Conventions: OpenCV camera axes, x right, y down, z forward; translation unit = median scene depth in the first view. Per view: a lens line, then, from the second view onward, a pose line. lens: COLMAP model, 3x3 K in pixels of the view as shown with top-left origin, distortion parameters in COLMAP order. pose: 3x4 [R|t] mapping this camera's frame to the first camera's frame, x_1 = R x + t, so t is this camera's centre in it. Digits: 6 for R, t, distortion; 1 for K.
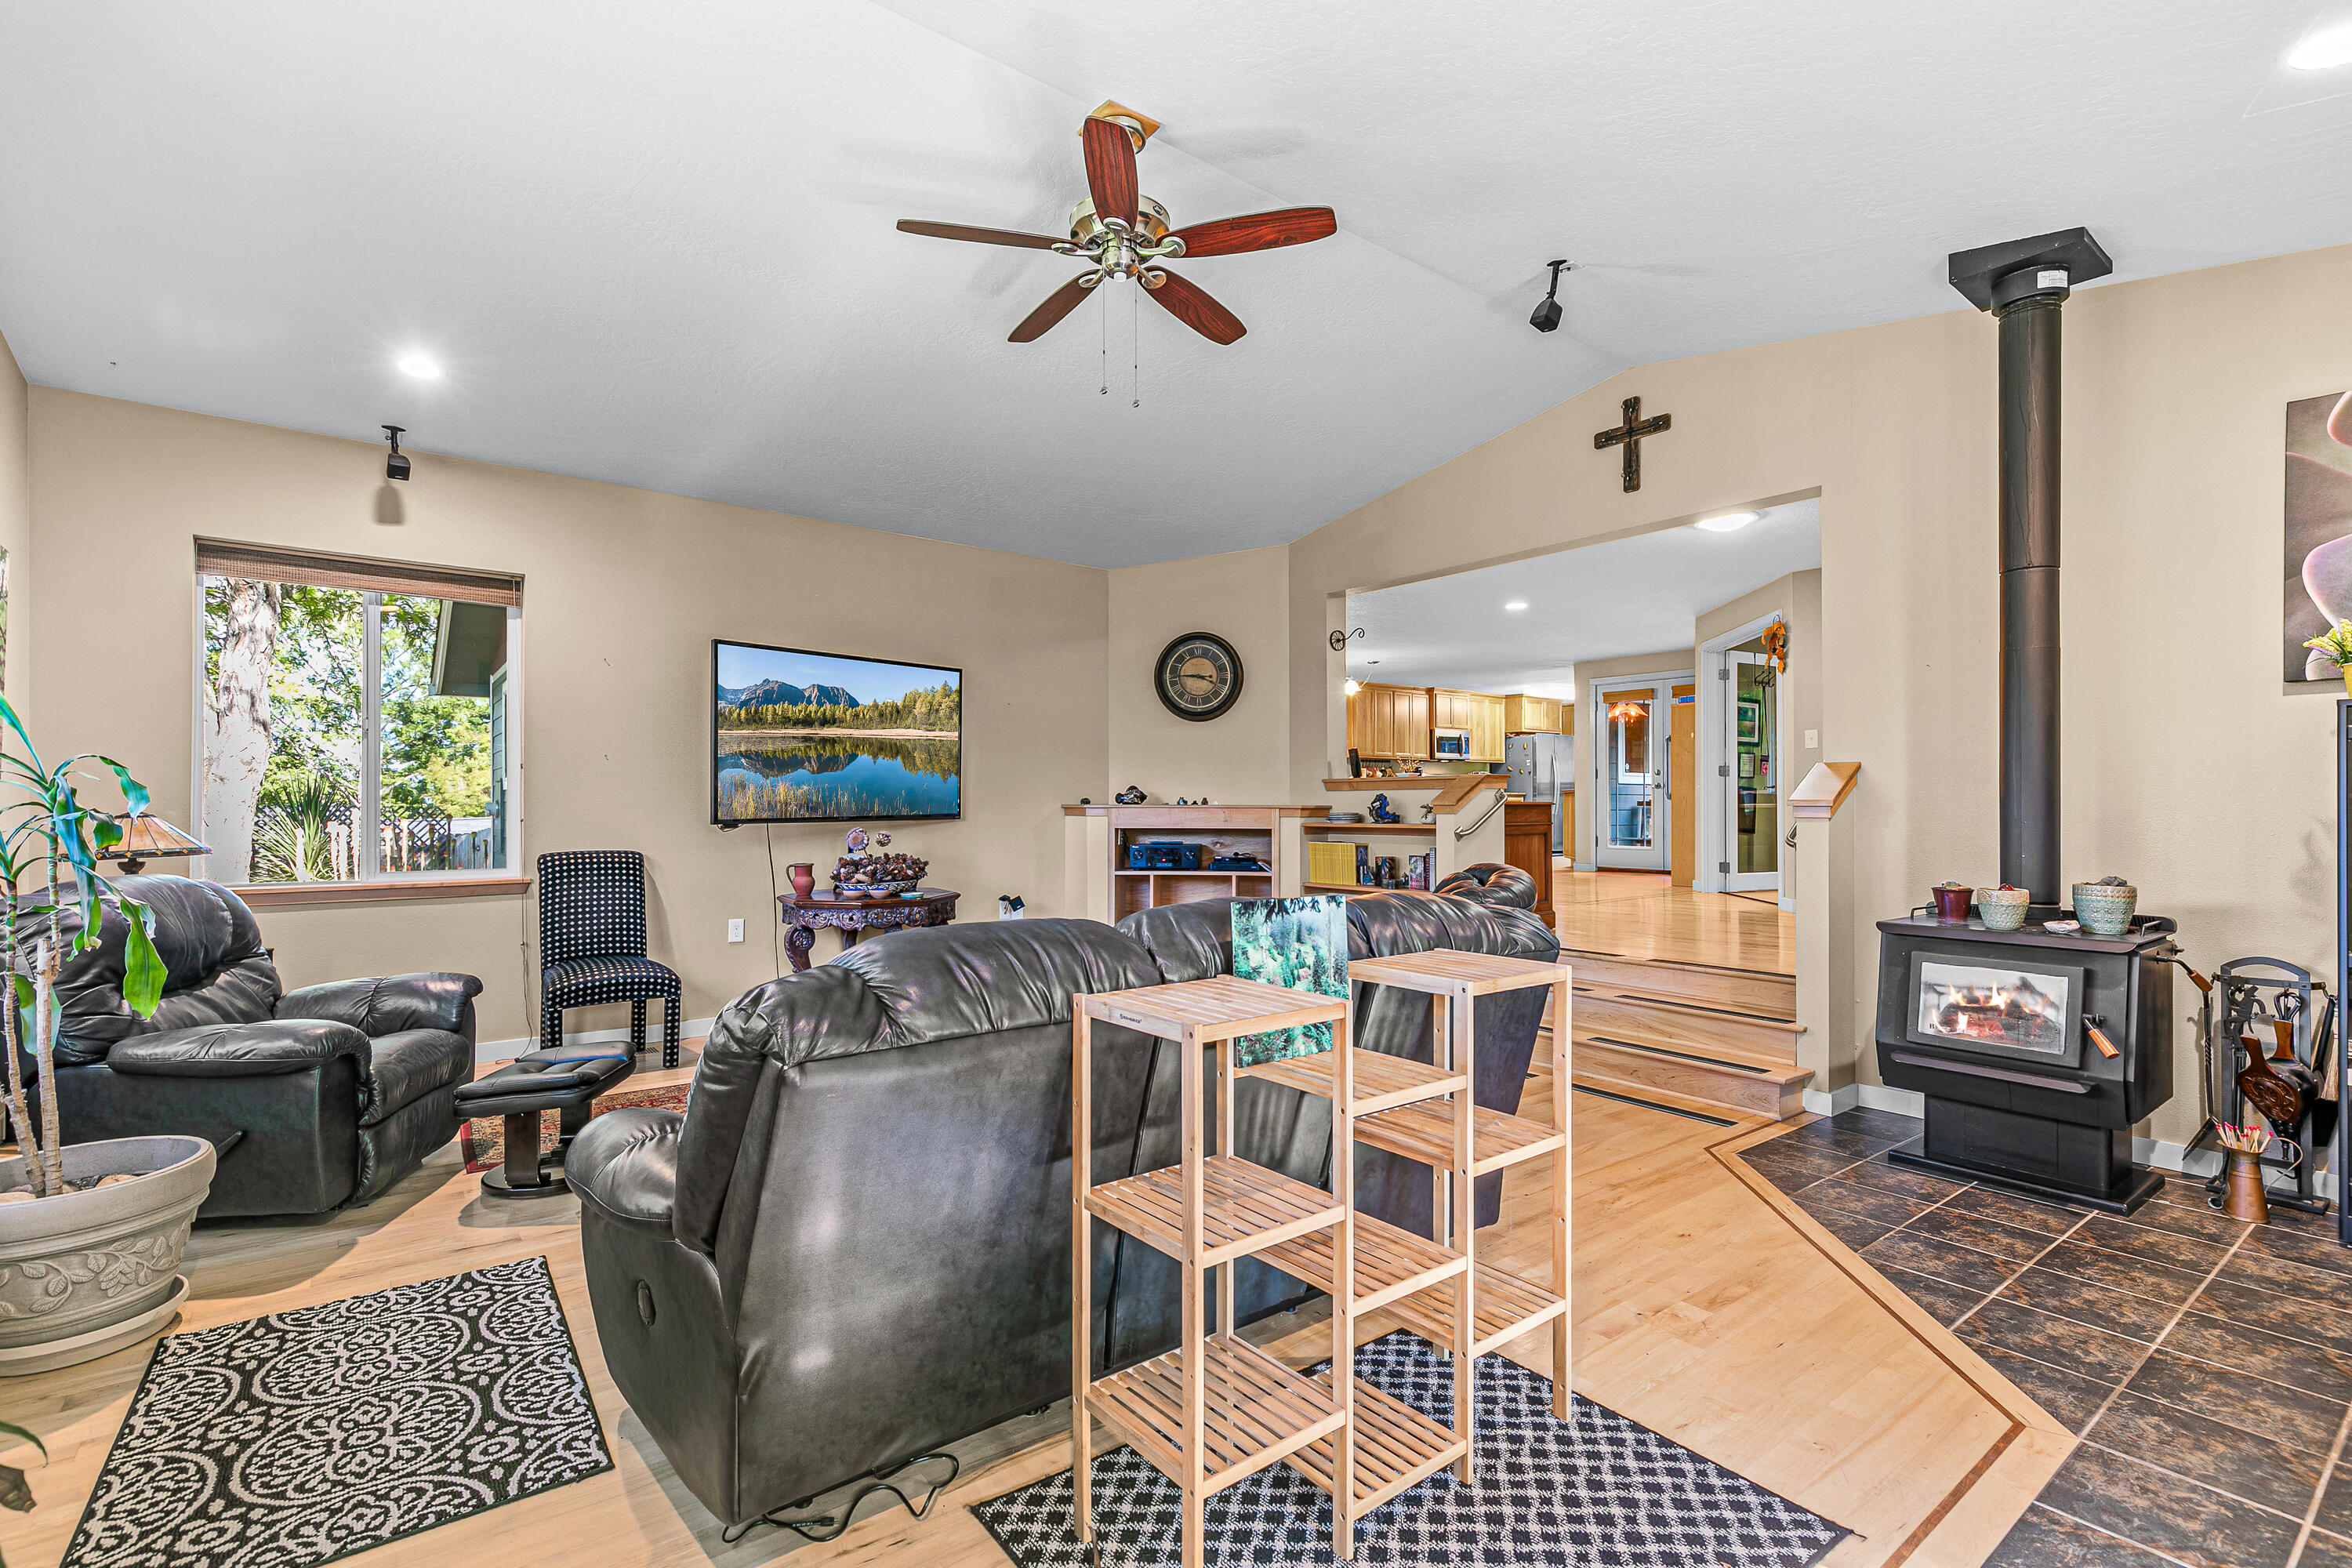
lens RADIAL K [[1073.6, 0, 1172.3], [0, 1073.6, 789.4], [0, 0, 1]] dist [0.006887, 0.000624]
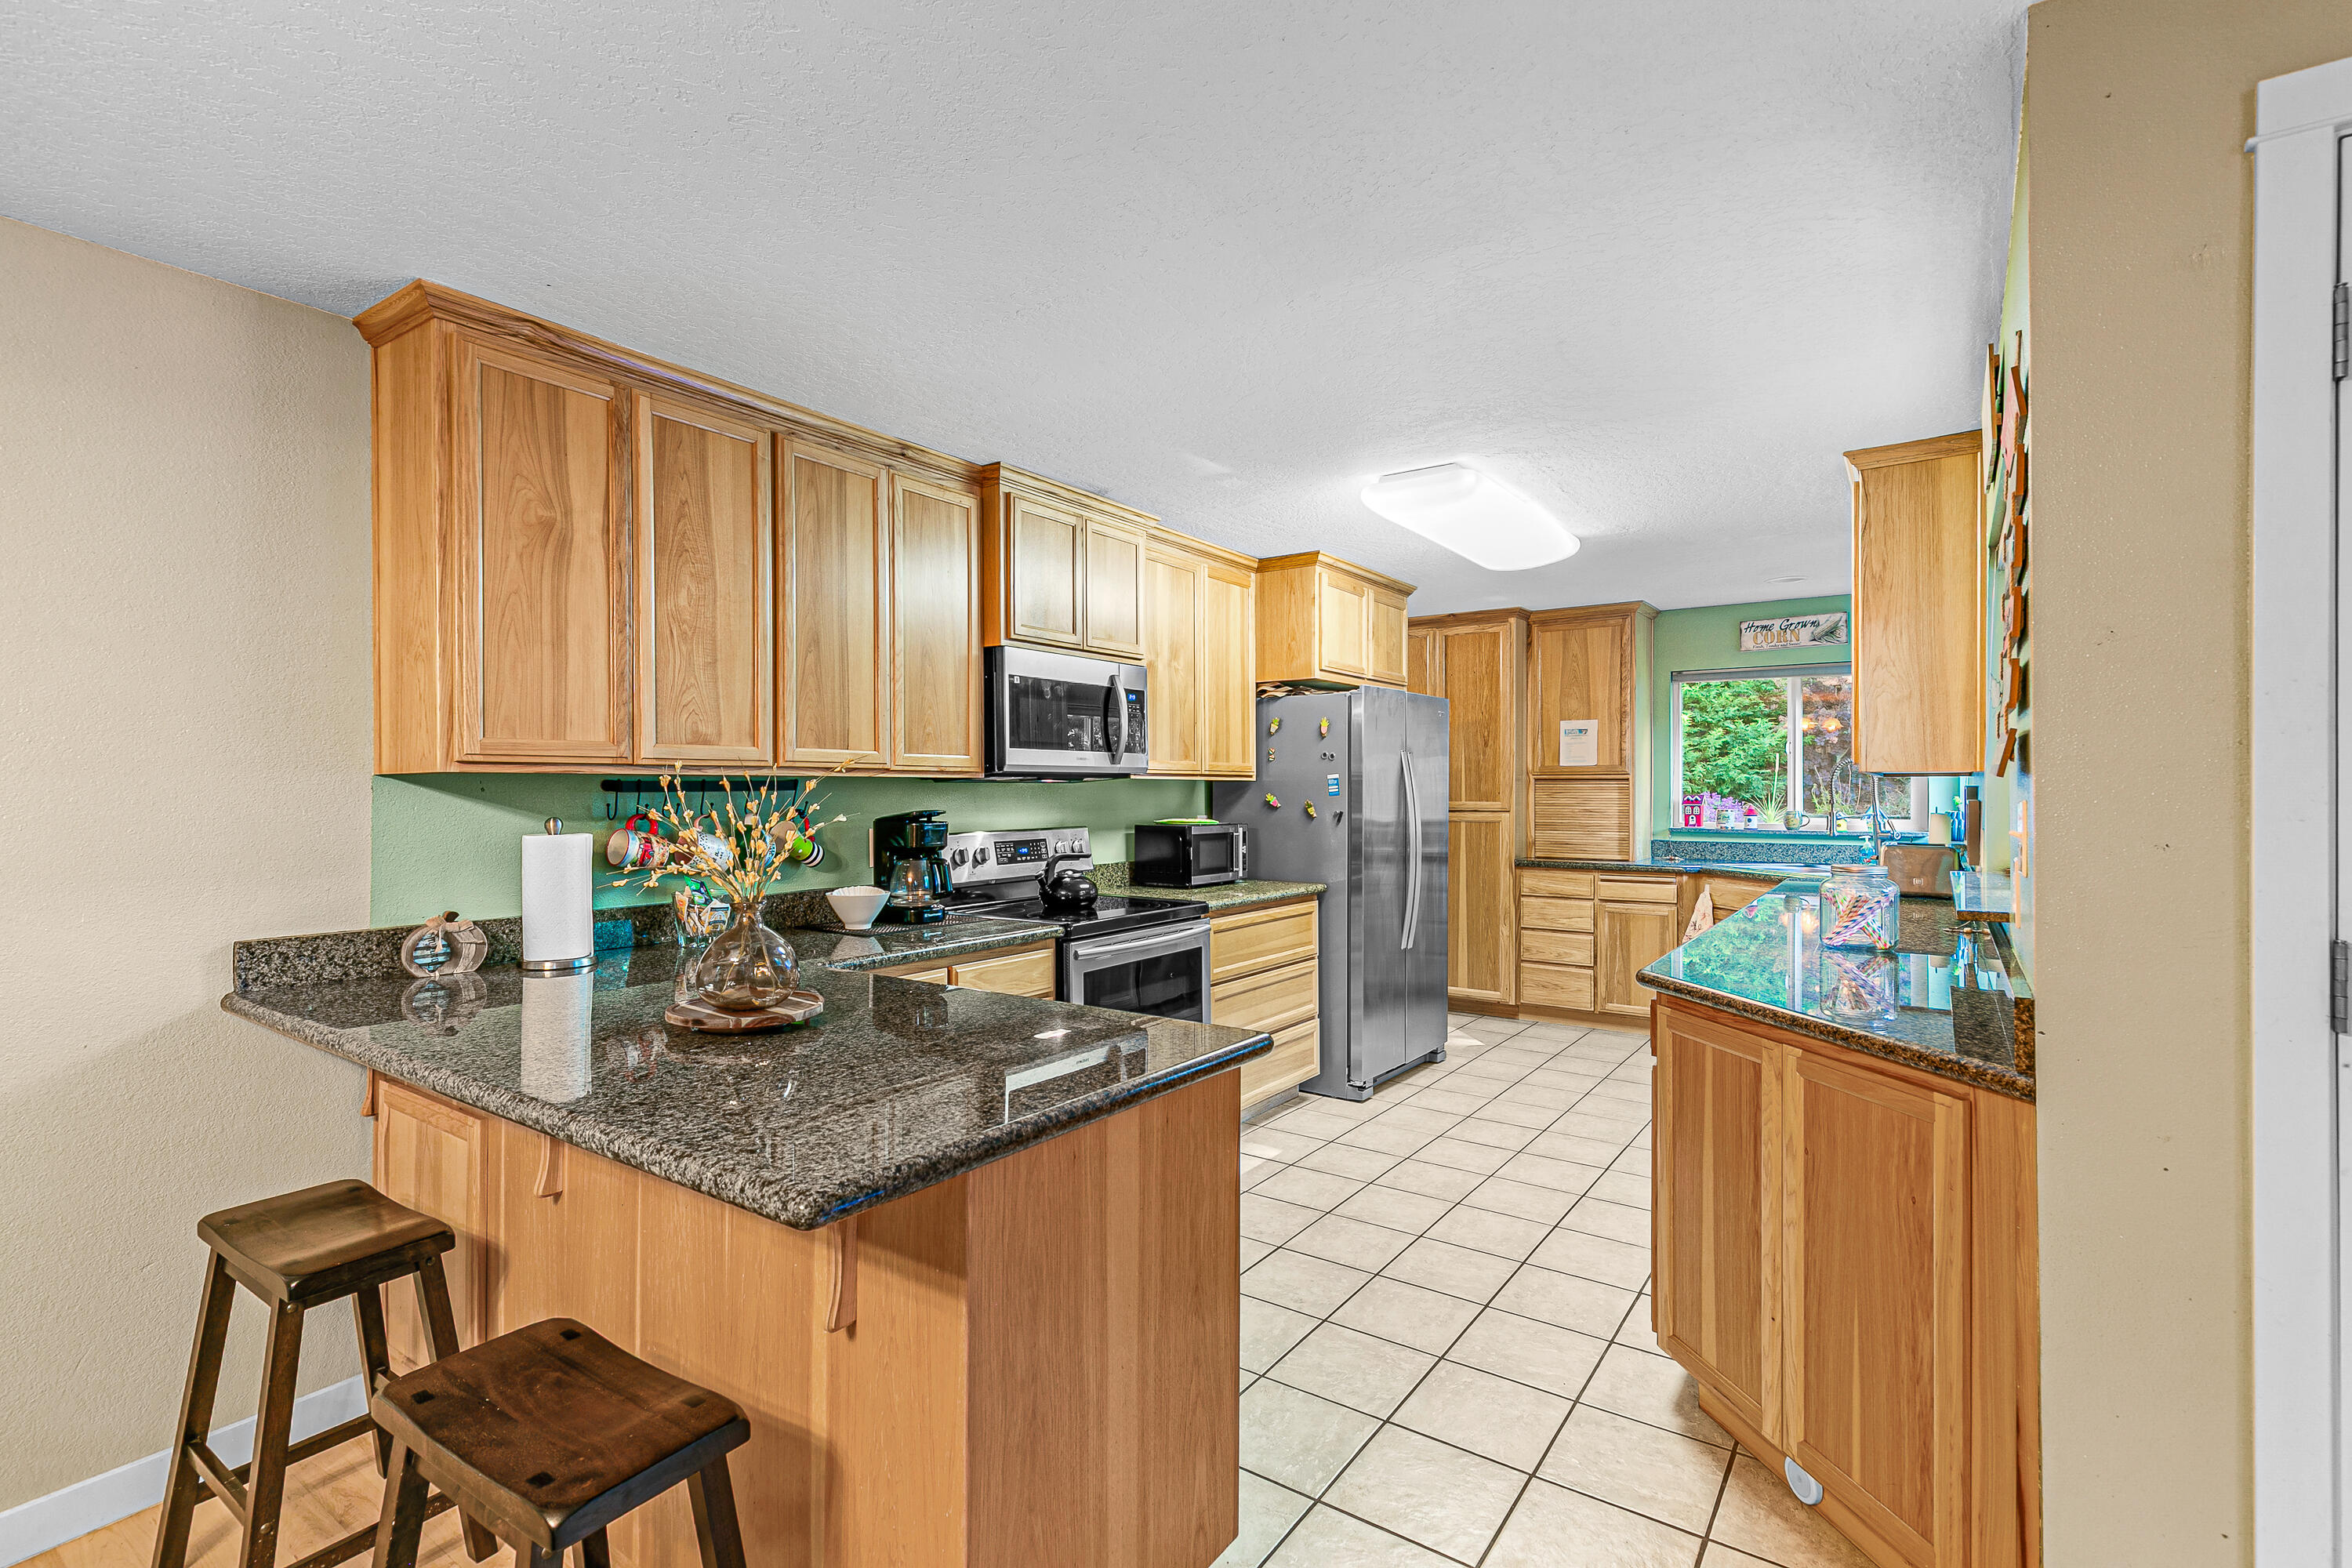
lens RADIAL K [[1073.6, 0, 1172.3], [0, 1073.6, 789.4], [0, 0, 1]] dist [0.006887, 0.000624]
pose [[0.955989, -0.001010, 0.293401, 0.204942], [-0.002627, 0.999925, 0.011999, -0.026975], [-0.293391, -0.012242, 0.955914, 0.743683]]
